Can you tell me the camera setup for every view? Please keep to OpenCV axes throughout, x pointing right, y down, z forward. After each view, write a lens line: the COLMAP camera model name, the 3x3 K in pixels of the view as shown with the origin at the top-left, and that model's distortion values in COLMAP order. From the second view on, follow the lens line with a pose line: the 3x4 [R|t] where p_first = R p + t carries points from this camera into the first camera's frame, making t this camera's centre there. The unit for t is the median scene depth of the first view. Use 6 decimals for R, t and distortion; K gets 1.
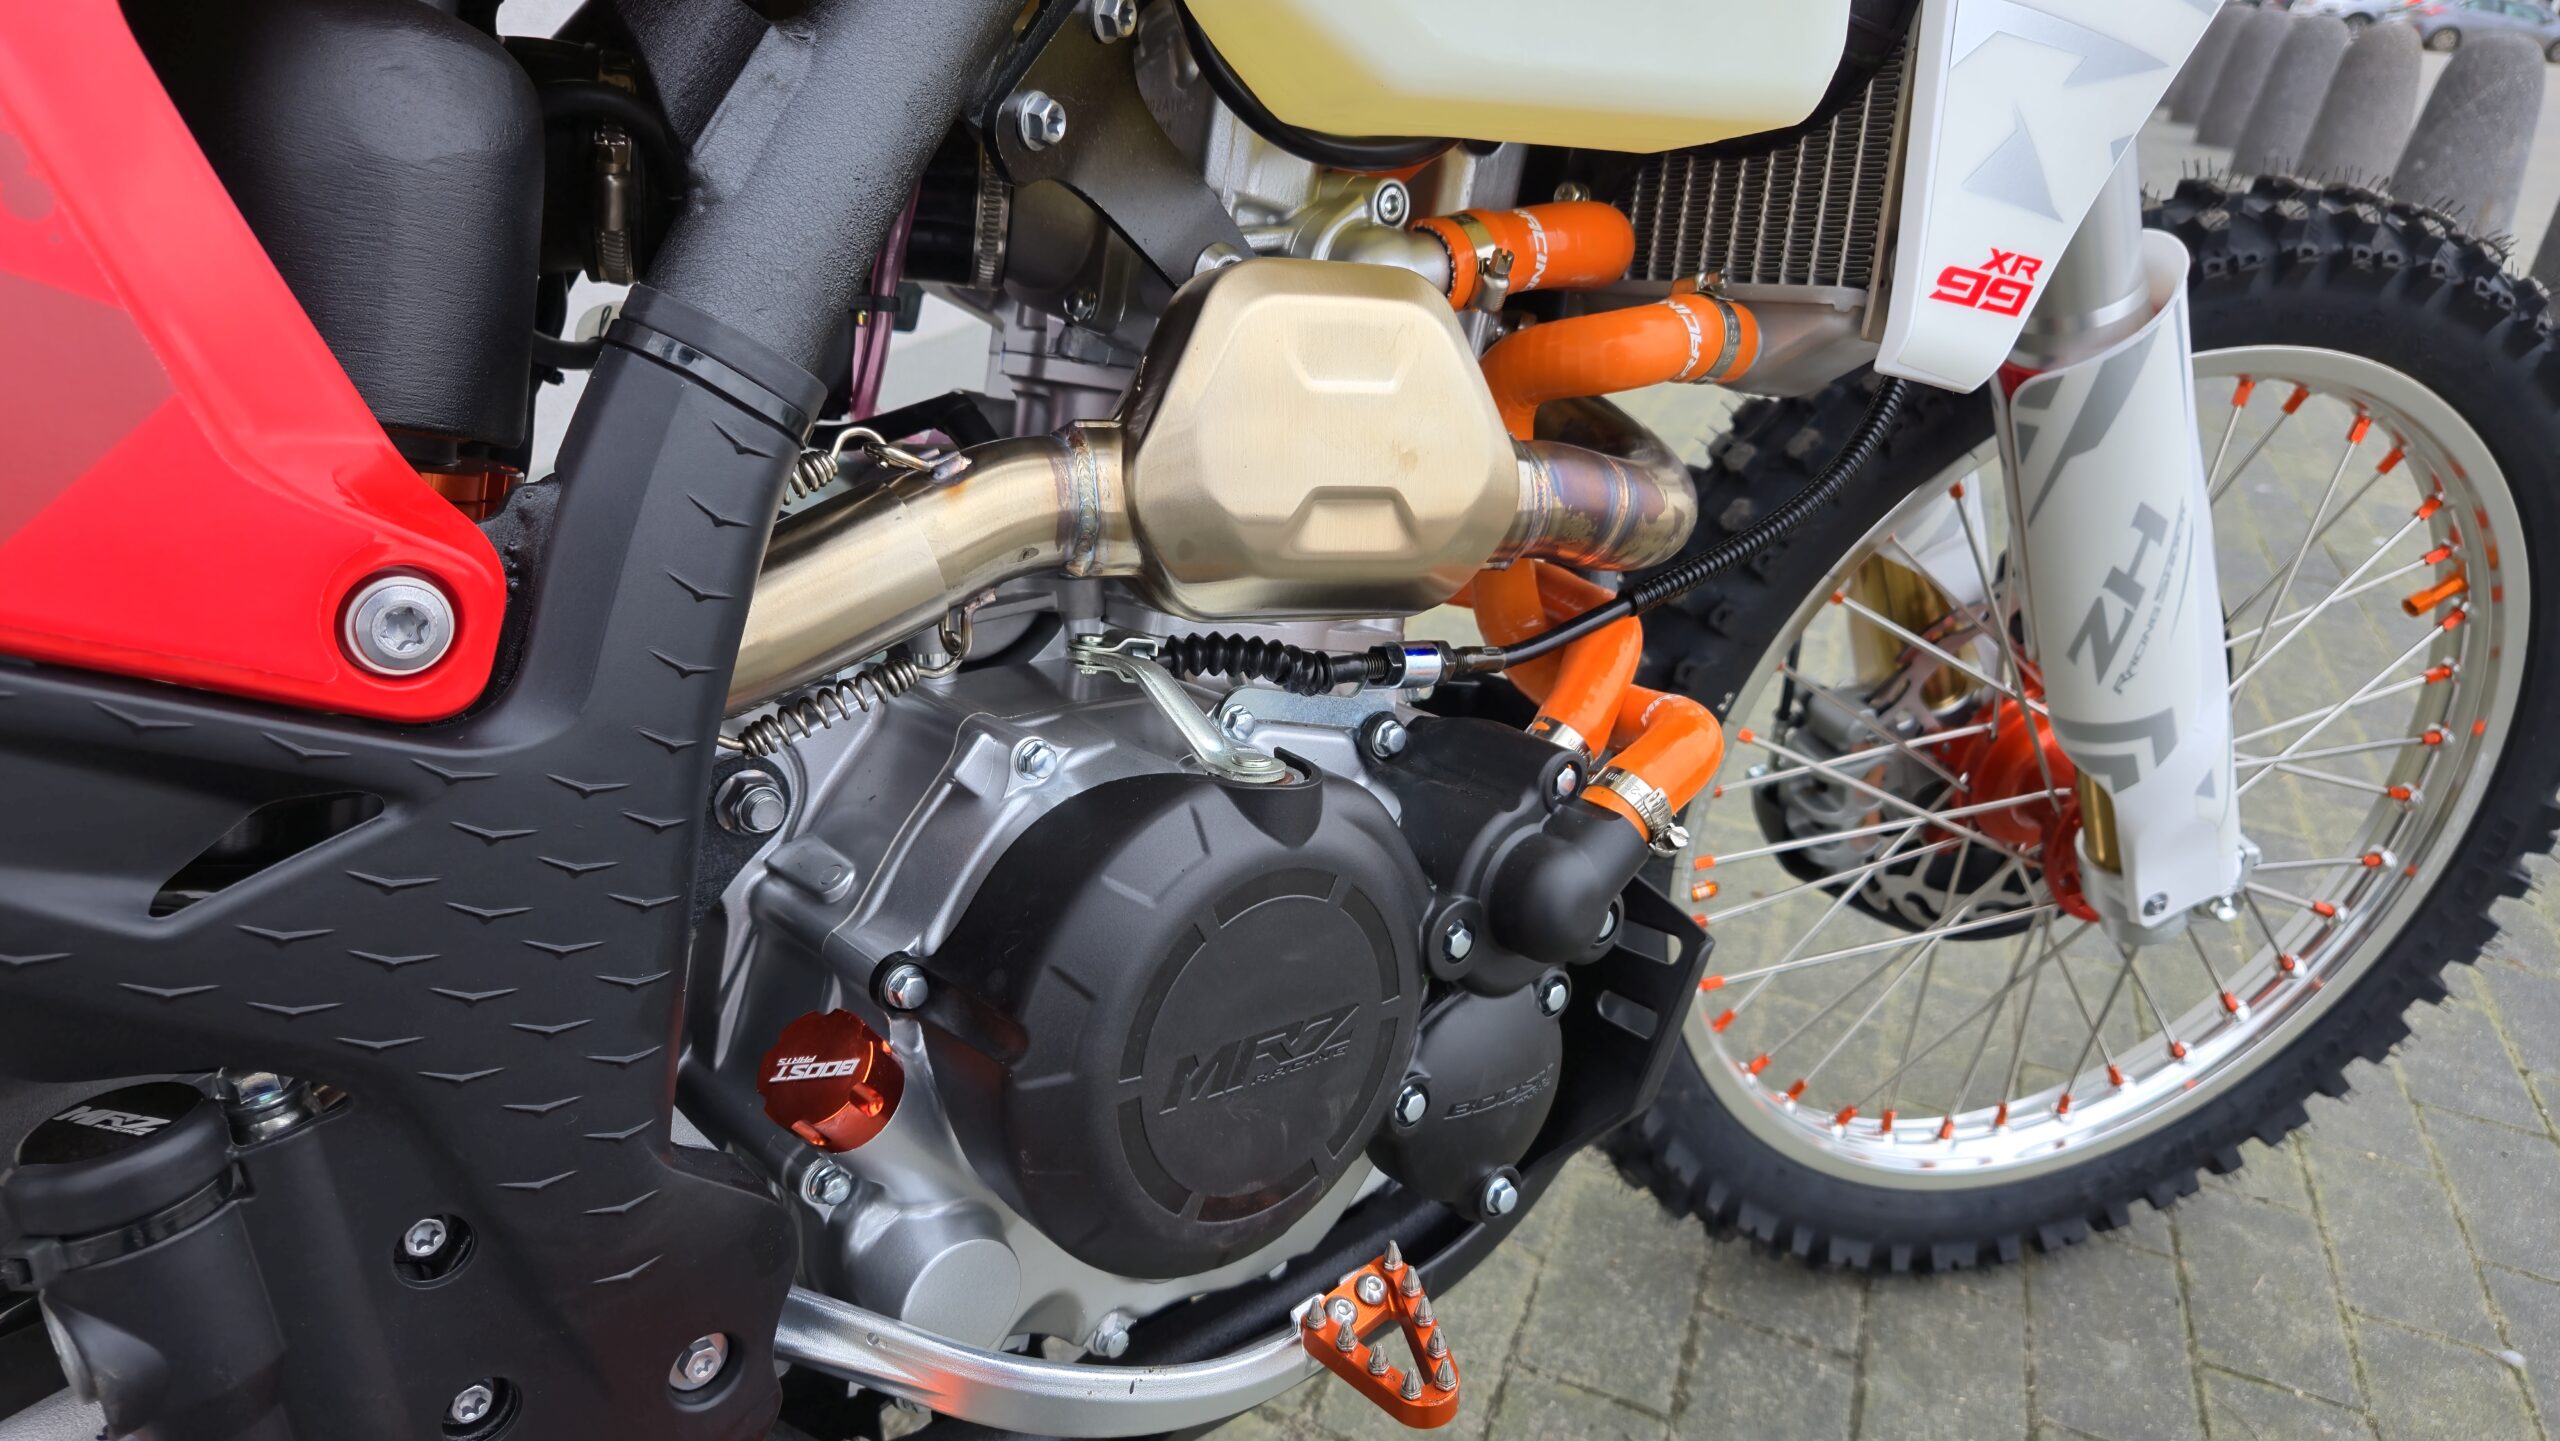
lens RADIAL K [[1784.7, 0, 1280.0], [0, 1784.7, 720.5], [0, 0, 1]] dist [-0.003713, -0.003209]
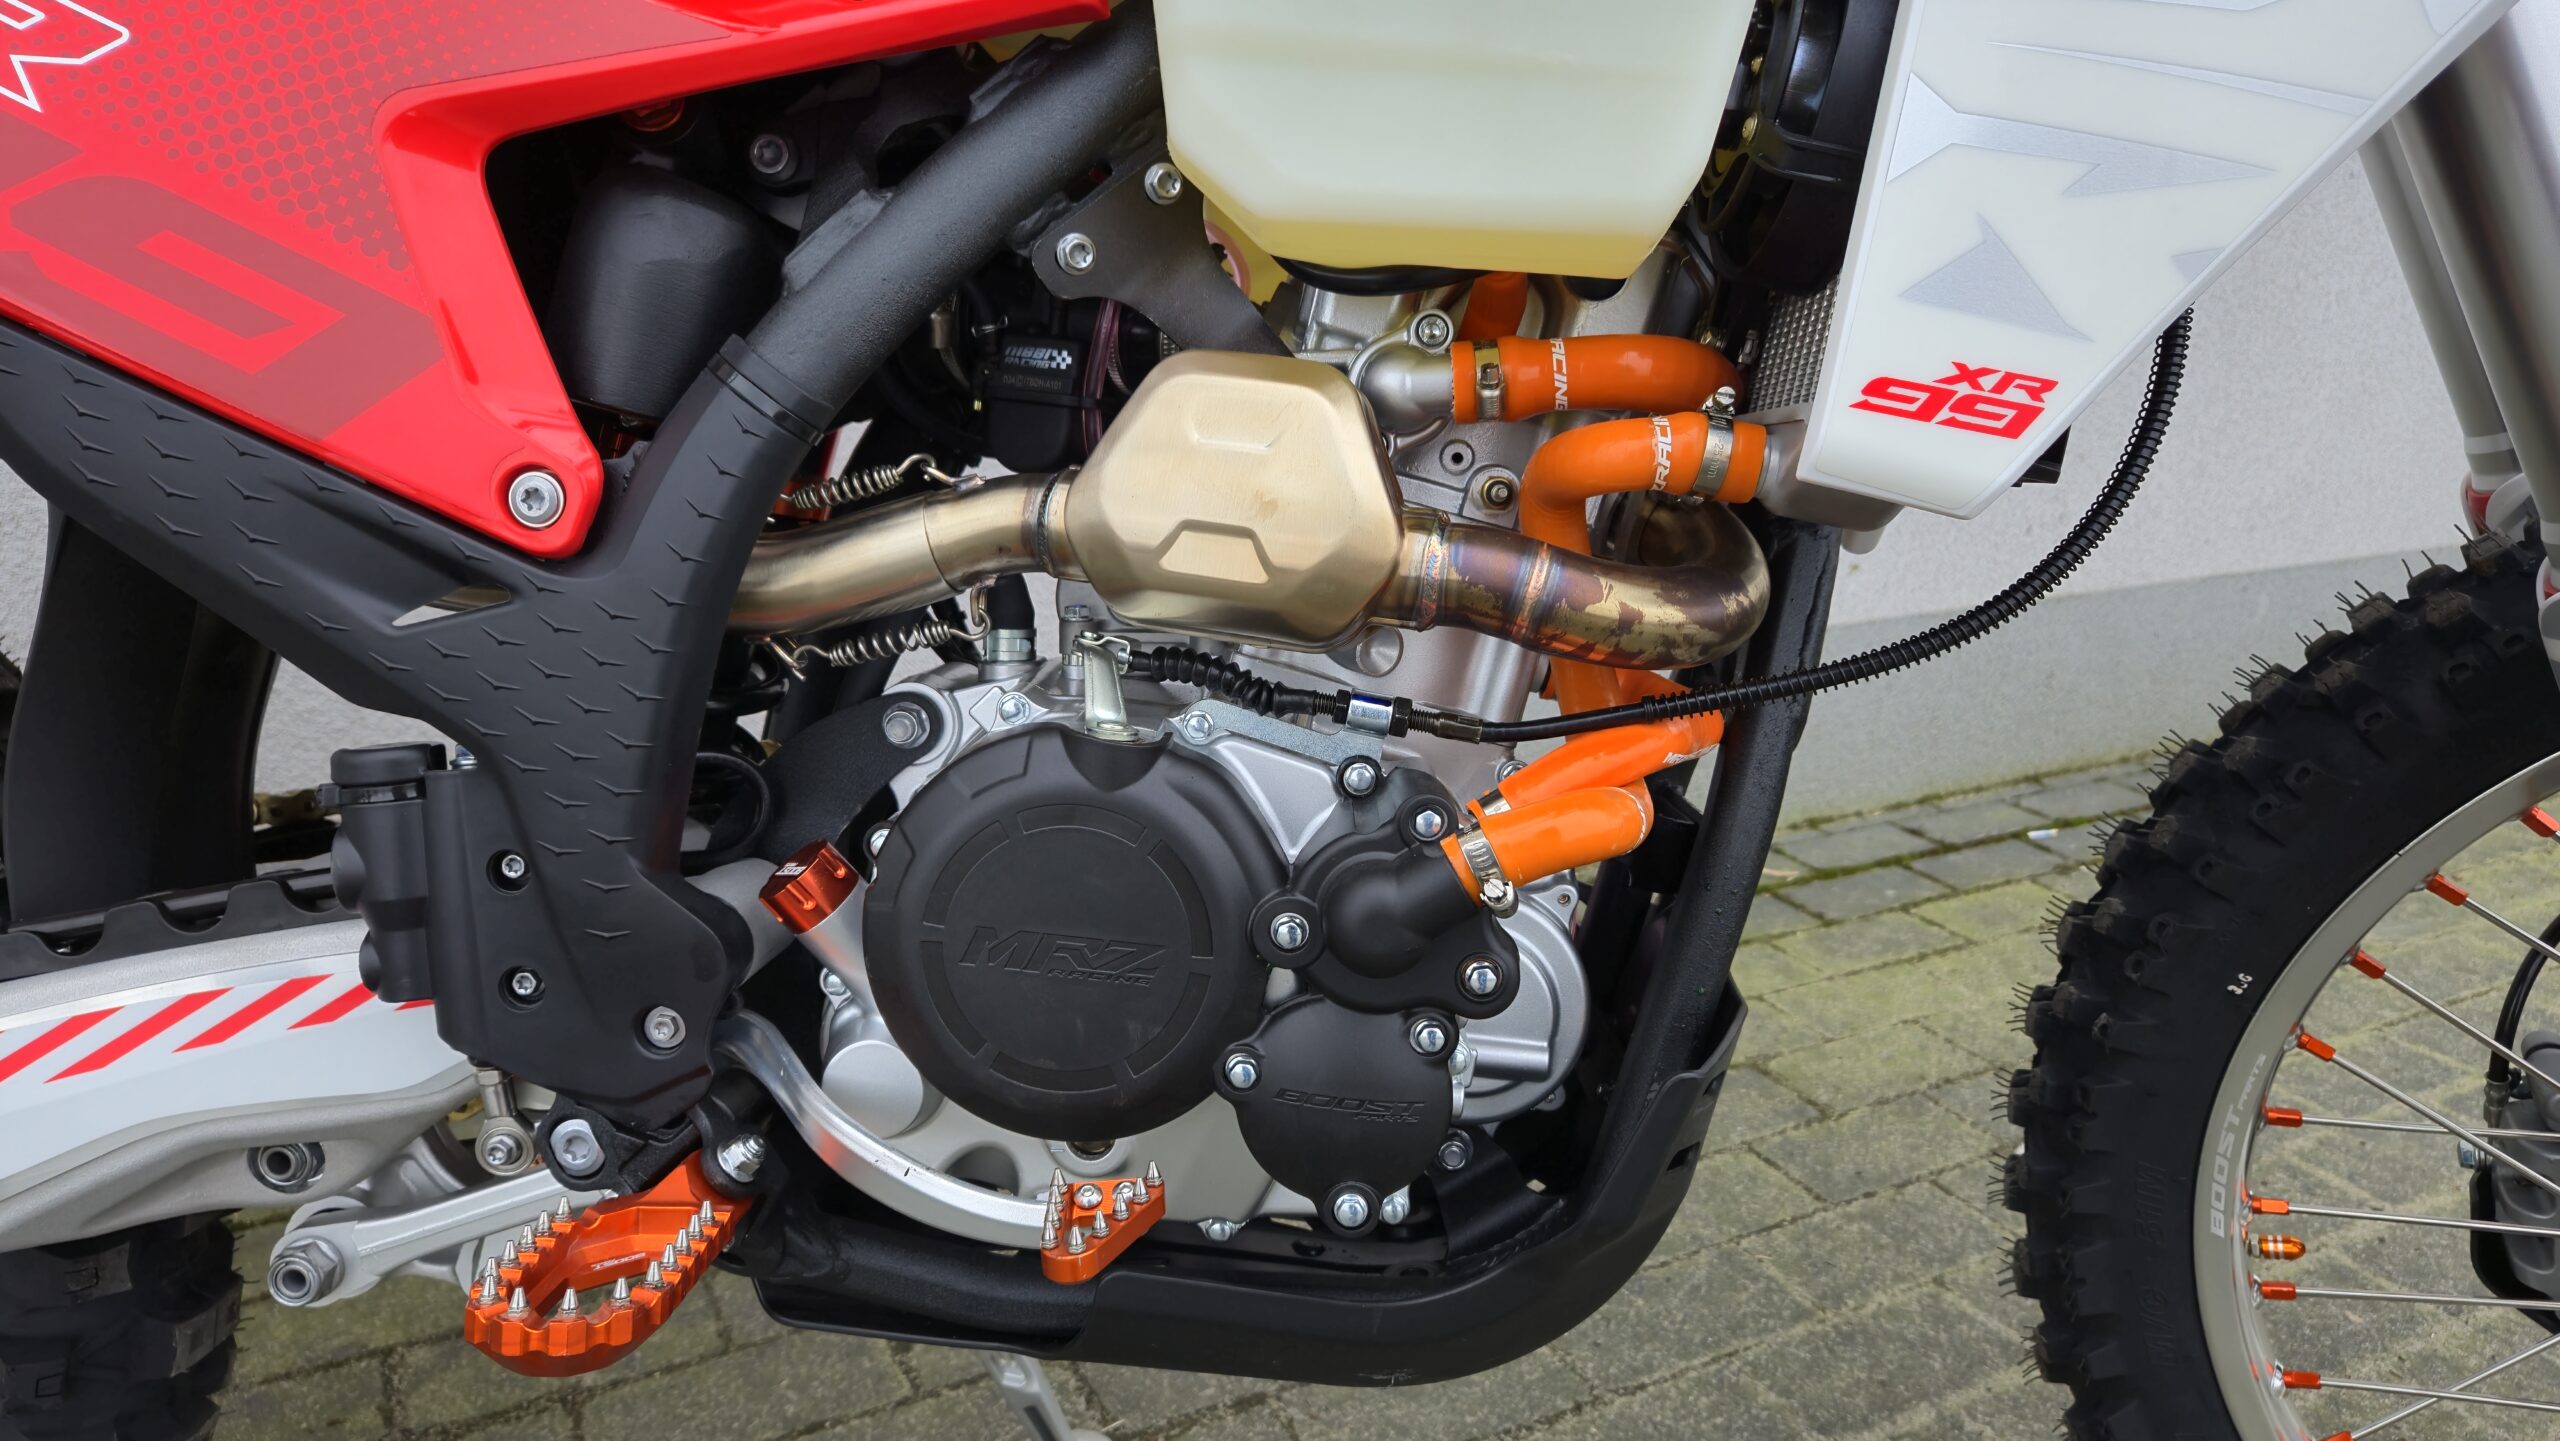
lens RADIAL K [[1784.7, 0, 1280.0], [0, 1784.7, 720.5], [0, 0, 1]] dist [-0.003713, -0.003209]
pose [[0.735013, 0.120246, -0.667305, 0.795446], [-0.234542, 0.968485, -0.083823, 0.083376], [0.636196, 0.218122, 0.740052, 0.113450]]
